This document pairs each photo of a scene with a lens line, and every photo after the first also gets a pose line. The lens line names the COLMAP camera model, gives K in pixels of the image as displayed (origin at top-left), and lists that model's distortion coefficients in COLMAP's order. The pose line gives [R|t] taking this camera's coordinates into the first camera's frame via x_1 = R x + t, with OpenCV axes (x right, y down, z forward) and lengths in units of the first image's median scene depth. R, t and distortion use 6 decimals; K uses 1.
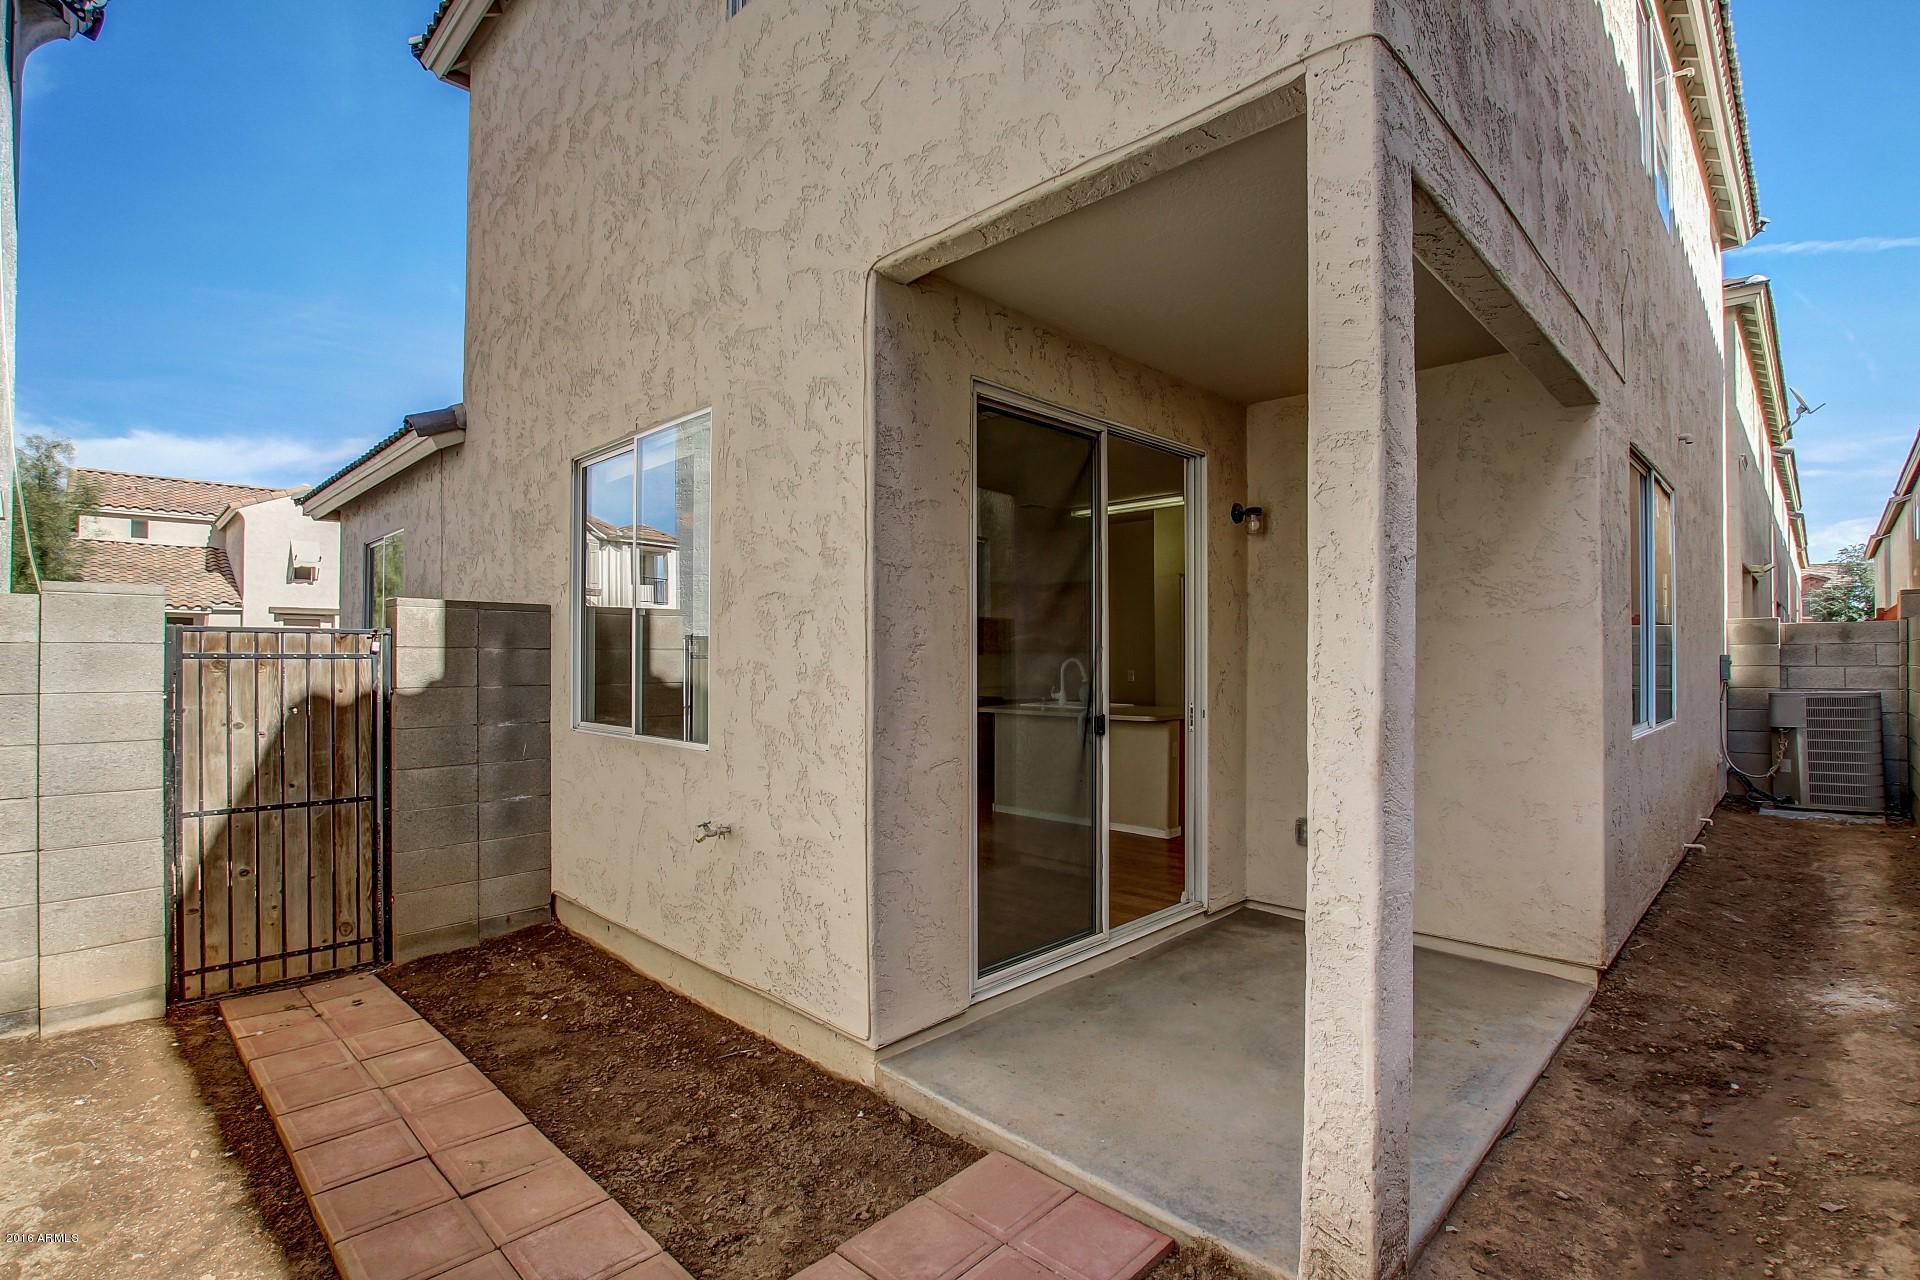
lens RADIAL K [[910.9, 0, 957.2], [0, 910.9, 648.9], [0, 0, 1]] dist [-0.018103, 0.001151]
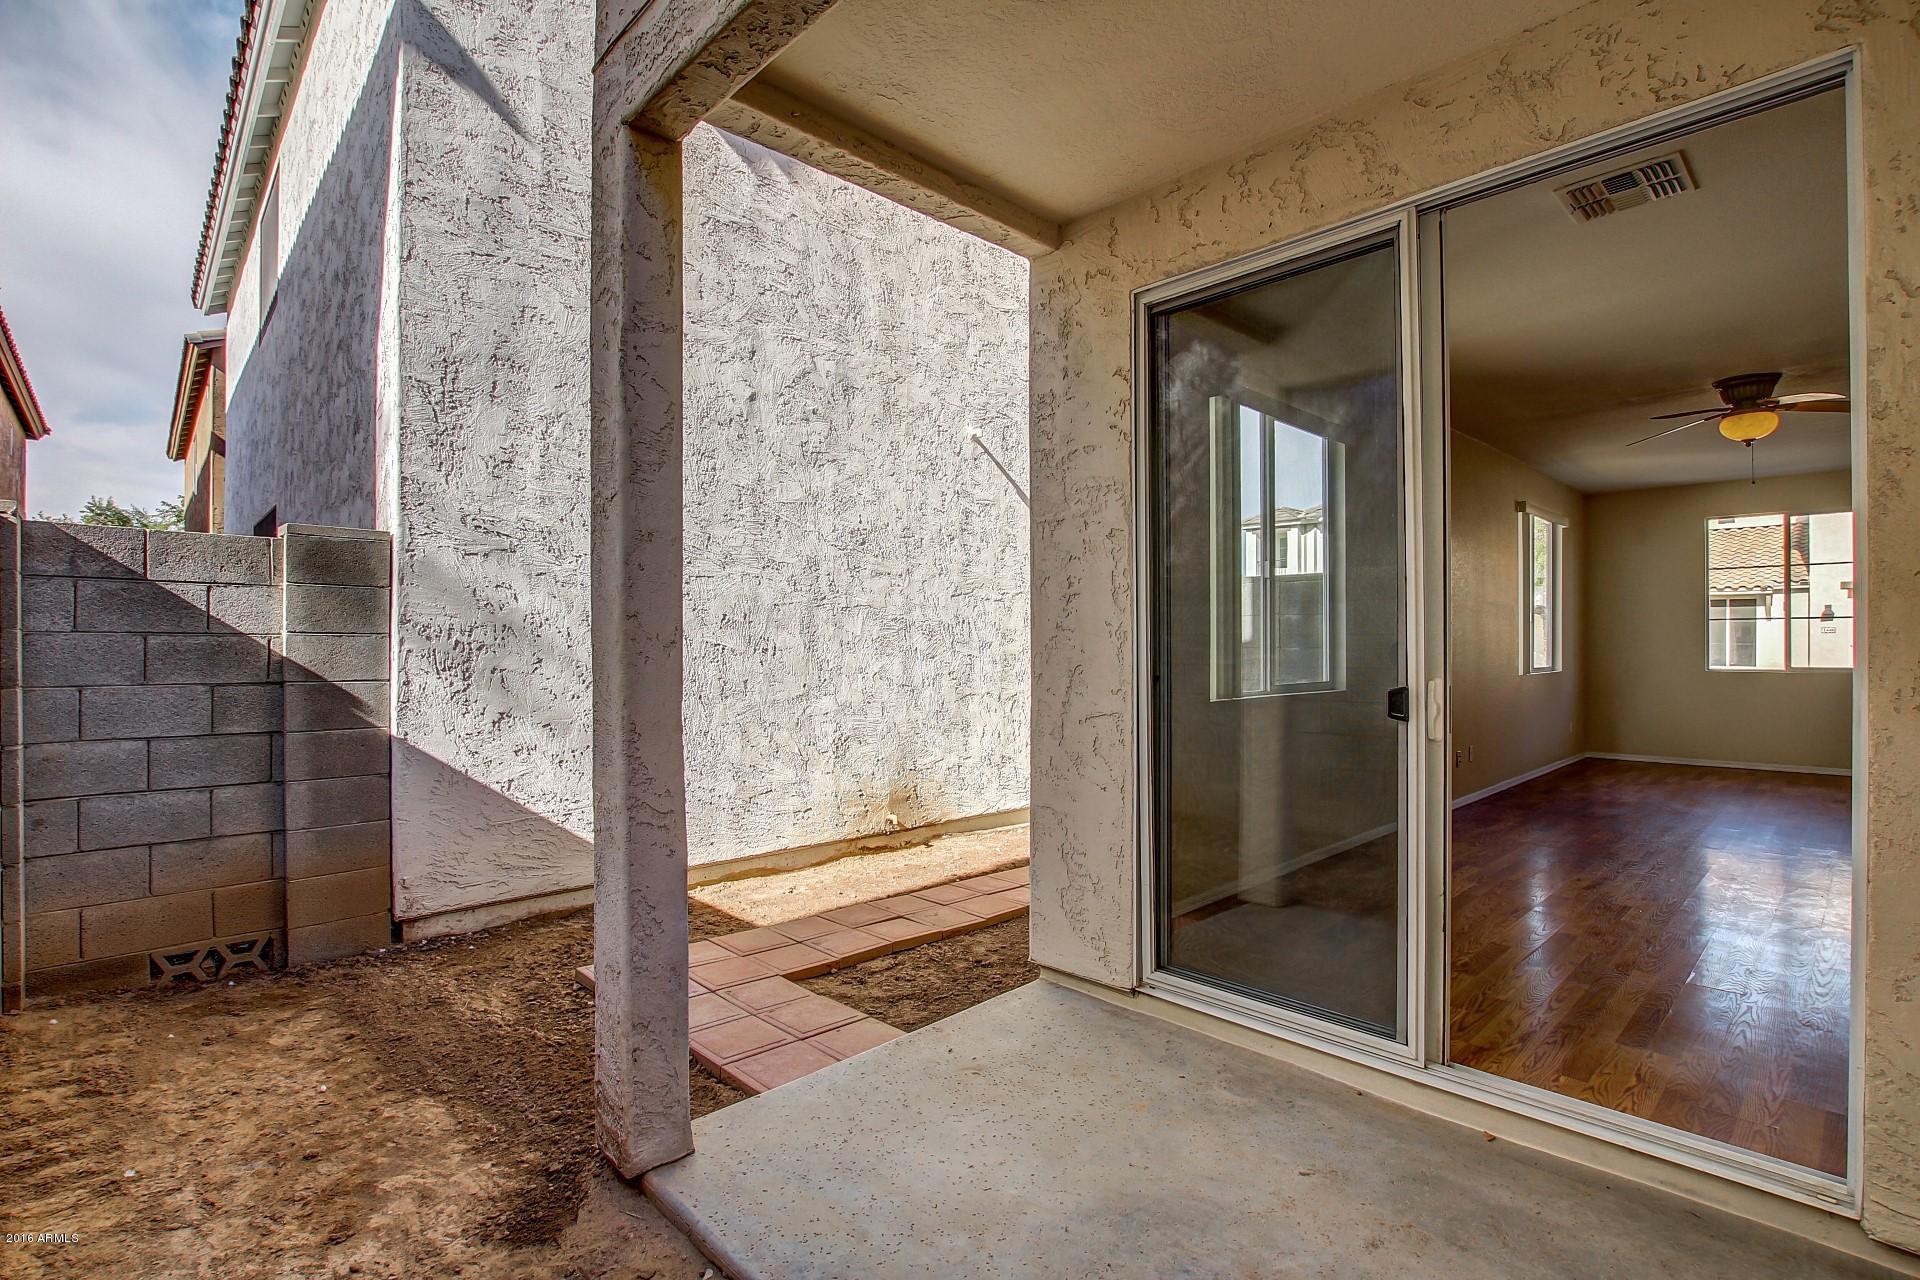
lens RADIAL K [[910.9, 0, 957.2], [0, 910.9, 648.9], [0, 0, 1]] dist [-0.018103, 0.001151]
pose [[-0.039410, 0.001796, -0.999222, 0.885229], [0.011468, 0.999933, 0.001345, 0.048016], [0.999157, -0.011407, -0.039428, 0.827416]]
